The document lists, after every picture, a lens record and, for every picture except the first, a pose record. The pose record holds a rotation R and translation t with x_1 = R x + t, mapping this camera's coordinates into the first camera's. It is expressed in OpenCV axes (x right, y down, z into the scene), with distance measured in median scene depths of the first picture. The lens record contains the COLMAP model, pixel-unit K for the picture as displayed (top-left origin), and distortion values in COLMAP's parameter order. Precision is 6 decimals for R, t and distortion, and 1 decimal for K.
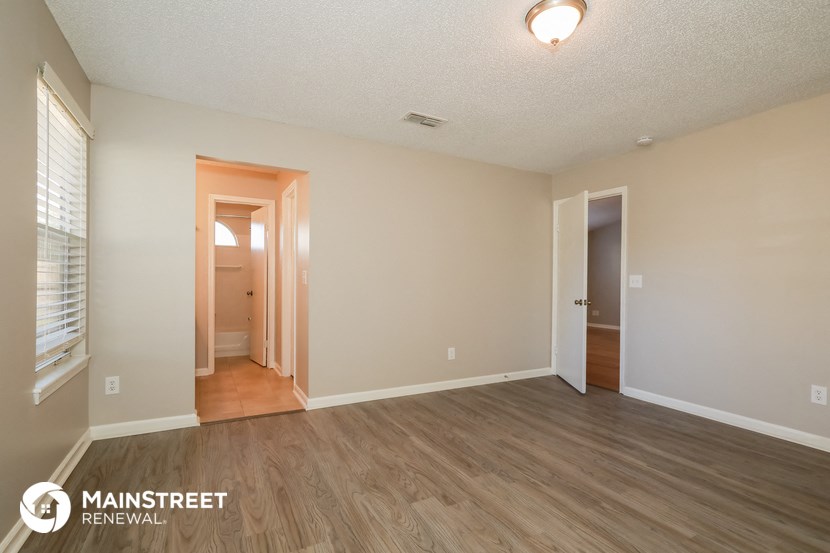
lens RADIAL K [[391.9, 0, 415.6], [0, 391.9, 279.6], [0, 0, 1]] dist [0.002810, 0.000961]
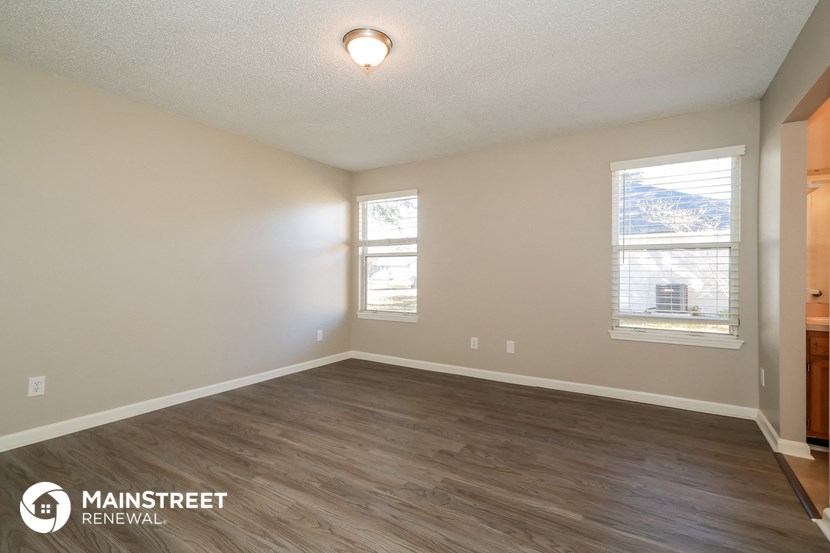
lens RADIAL K [[391.9, 0, 416.5], [0, 391.9, 276.2], [0, 0, 1]] dist [0.002810, 0.000961]
pose [[-0.870014, -0.008776, -0.492949, 0.695232], [-0.011043, 0.999938, 0.001687, 0.012708], [0.492903, 0.006912, -0.870057, 1.831124]]
